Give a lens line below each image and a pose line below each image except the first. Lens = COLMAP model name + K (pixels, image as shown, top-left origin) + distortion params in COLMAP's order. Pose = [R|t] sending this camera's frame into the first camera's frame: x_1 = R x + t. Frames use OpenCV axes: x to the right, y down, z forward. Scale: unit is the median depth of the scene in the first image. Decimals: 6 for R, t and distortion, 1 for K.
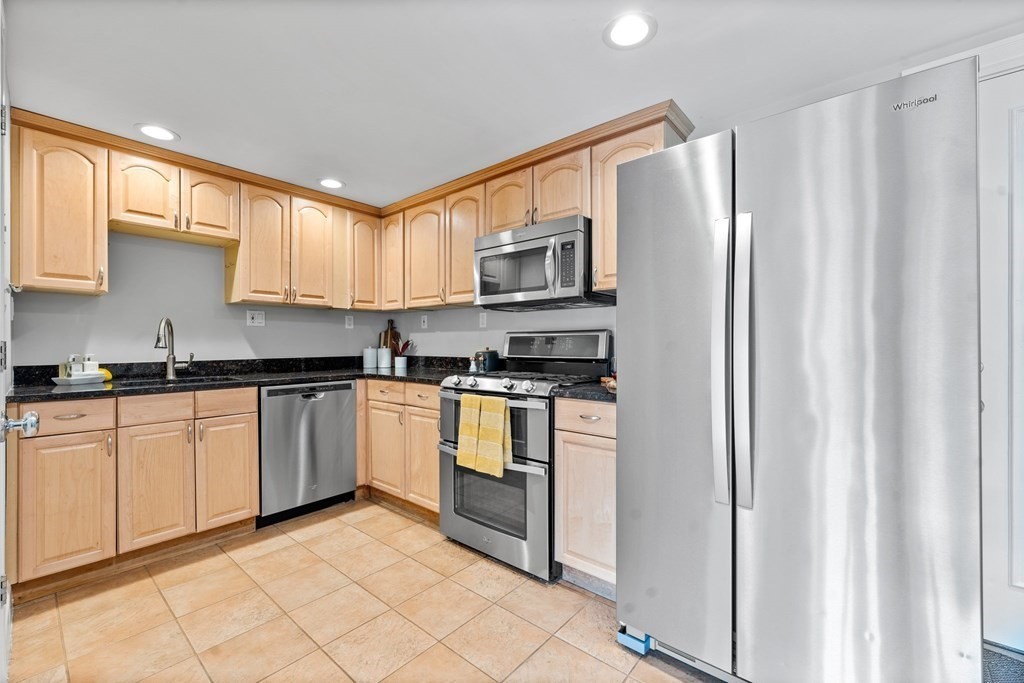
lens RADIAL K [[426.1, 0, 506.9], [0, 426.1, 340.7], [0, 0, 1]] dist [0.003414, -0.000906]
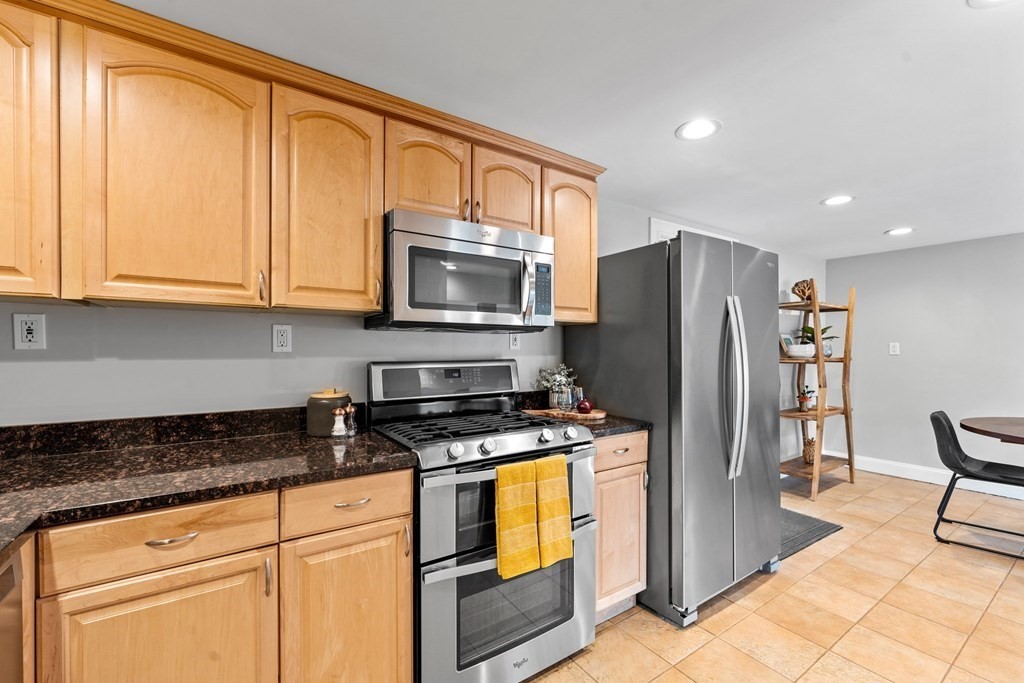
lens RADIAL K [[426.1, 0, 510.5], [0, 426.1, 349.3], [0, 0, 1]] dist [0.003414, -0.000906]
pose [[0.262744, 0.003108, 0.964861, -0.583339], [-0.008302, 0.999965, -0.000961, -0.042439], [-0.964830, -0.007758, 0.262761, 0.664405]]
